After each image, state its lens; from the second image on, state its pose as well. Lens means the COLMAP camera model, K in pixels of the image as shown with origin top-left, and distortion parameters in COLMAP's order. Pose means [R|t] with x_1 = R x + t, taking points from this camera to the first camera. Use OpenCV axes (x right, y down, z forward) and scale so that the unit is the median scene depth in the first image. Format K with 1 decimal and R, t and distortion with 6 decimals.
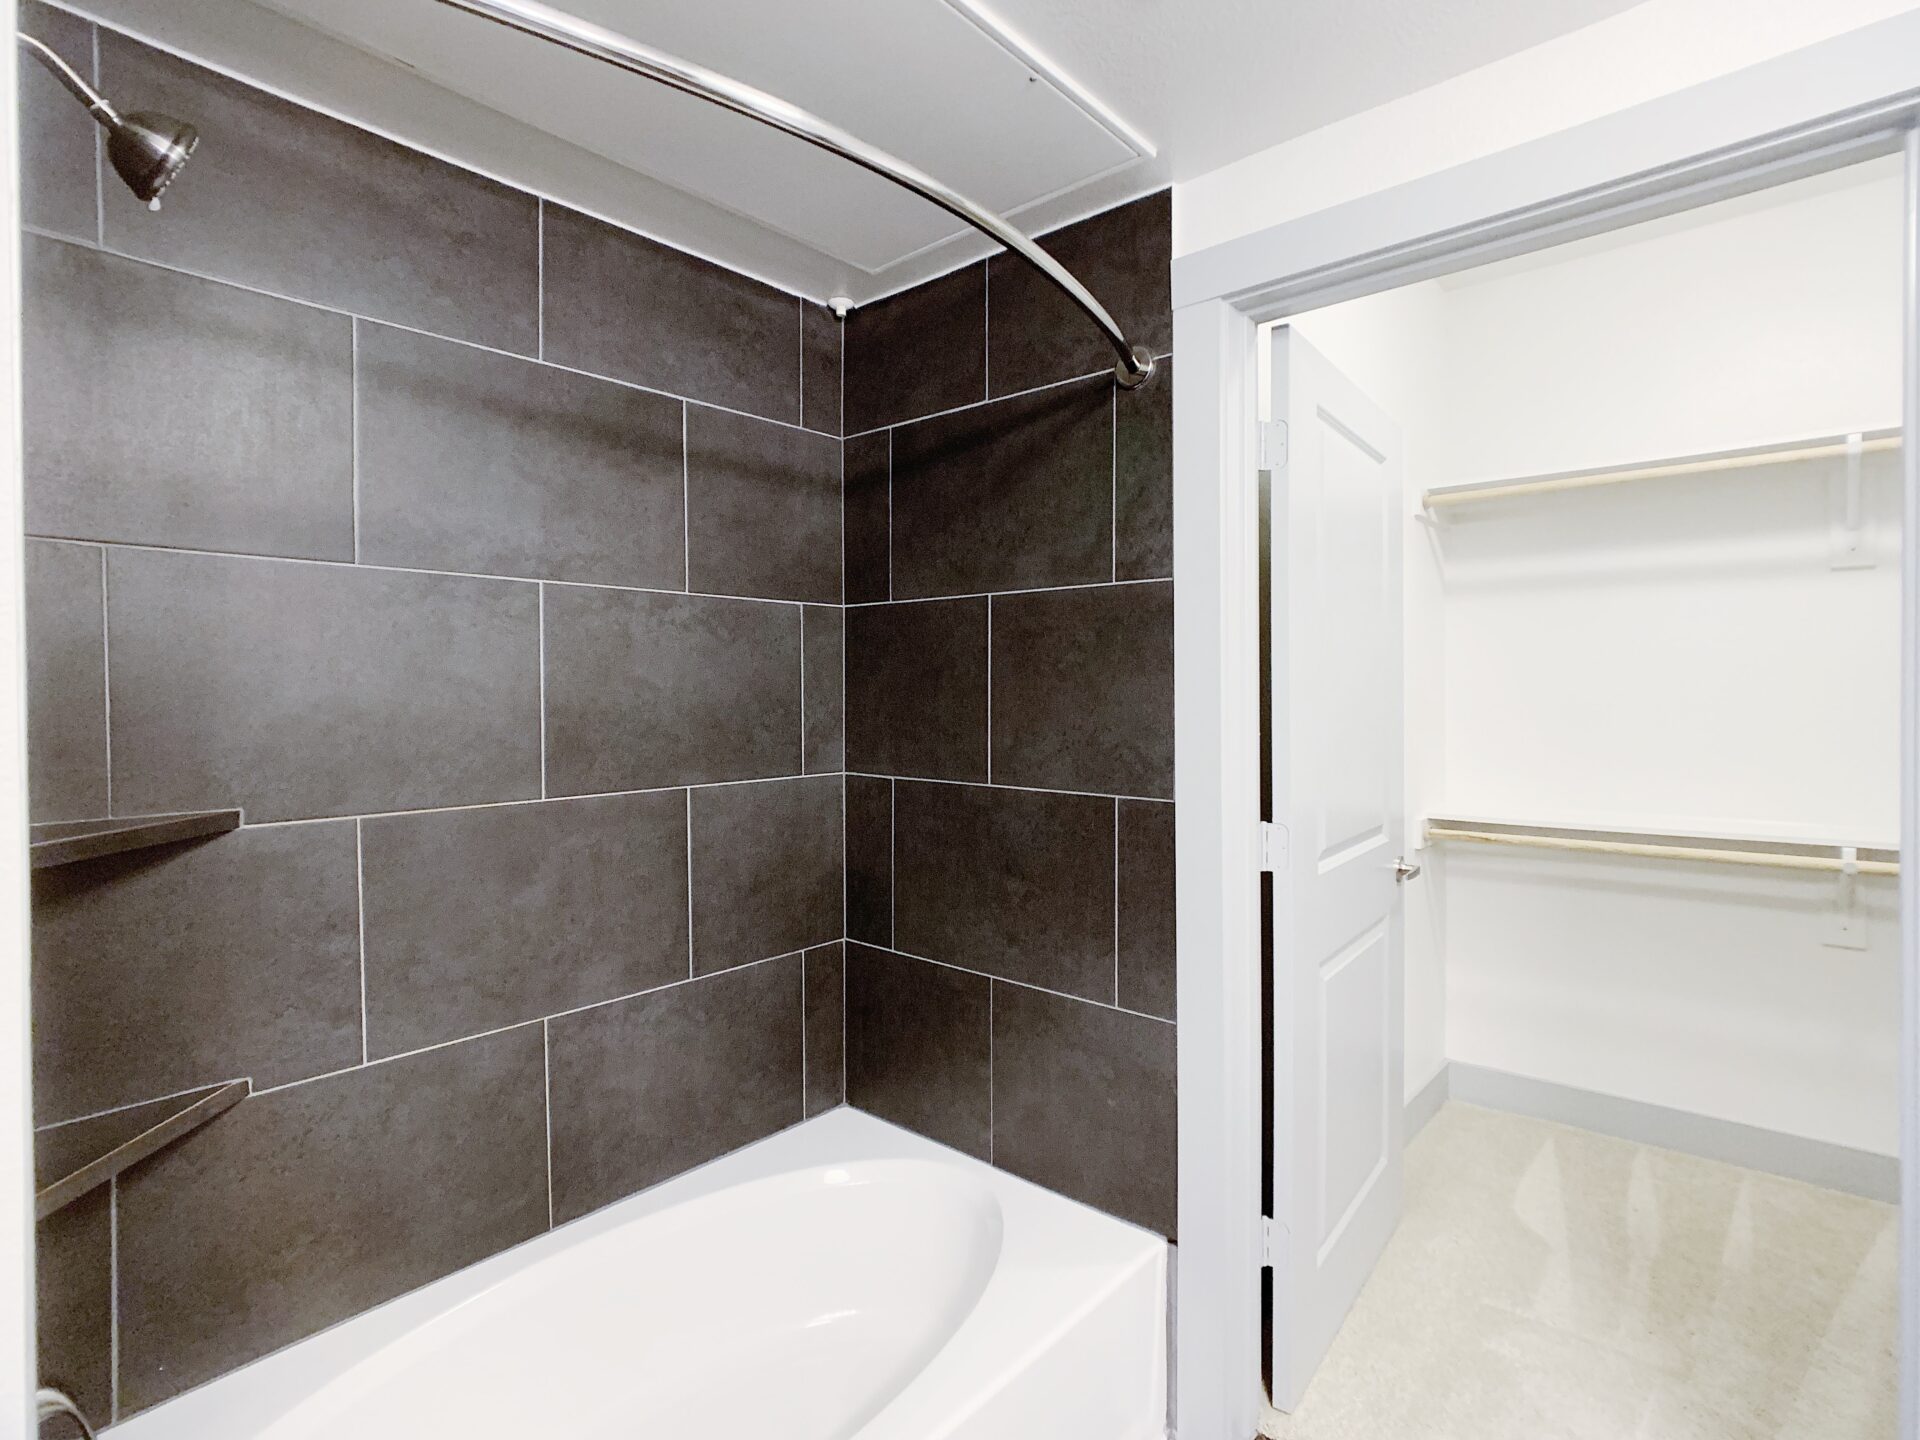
lens RADIAL K [[954.4, 0, 970.8], [0, 954.4, 710.7], [0, 0, 1]] dist [-0.037251, 0.000090]
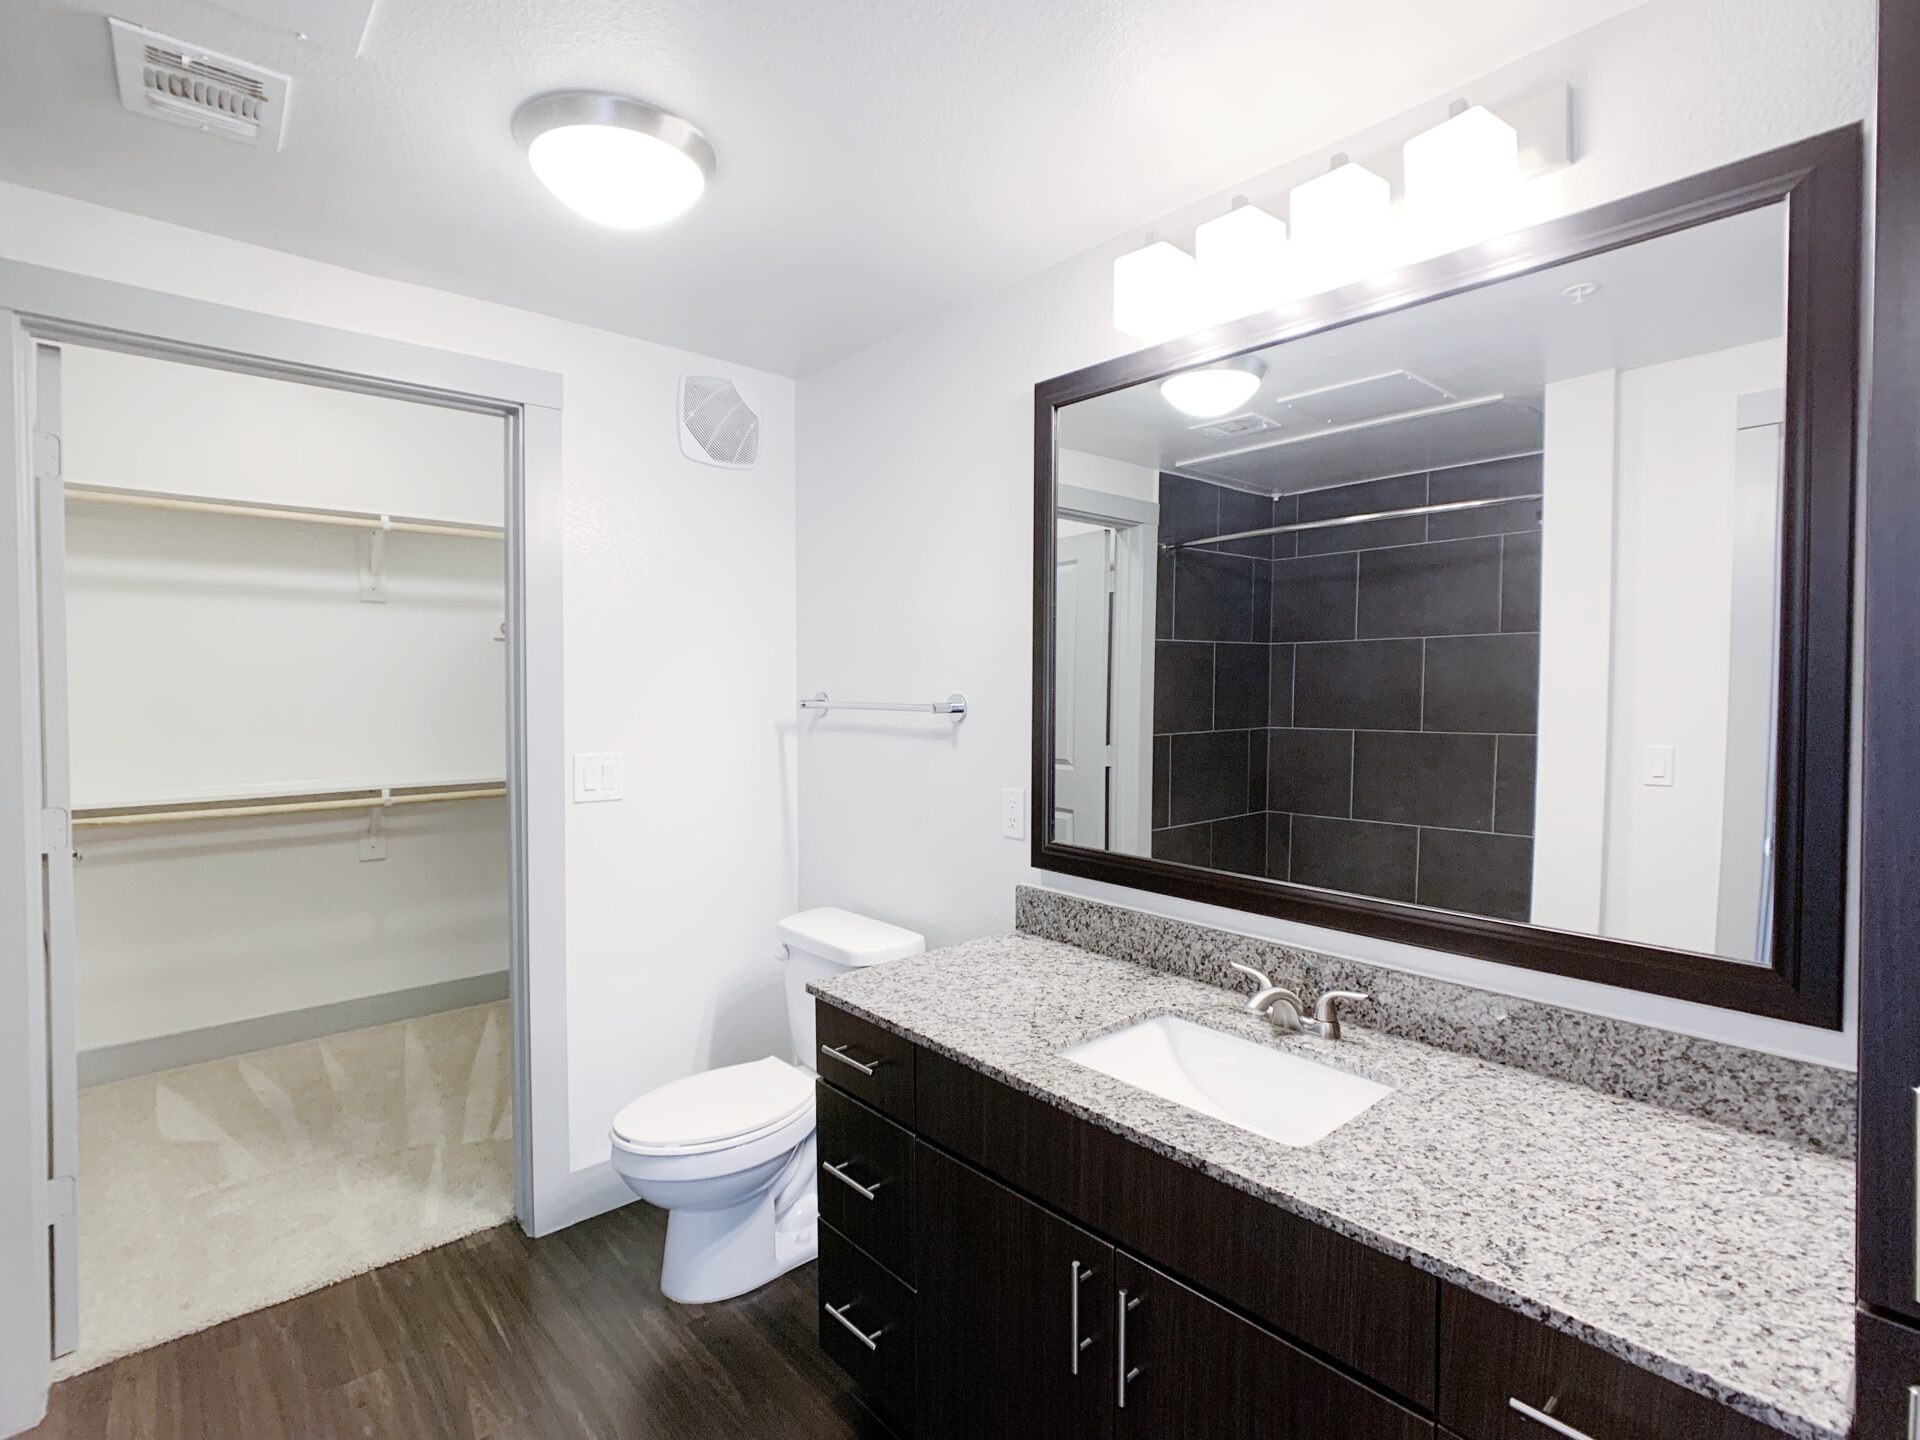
lens RADIAL K [[954.4, 0, 970.8], [0, 954.4, 710.7], [0, 0, 1]] dist [-0.037251, 0.000090]
pose [[0.111602, -0.019799, 0.993556, -0.455509], [0.006163, 0.999796, 0.019231, -0.004007], [-0.993734, 0.003978, 0.111701, -0.123332]]
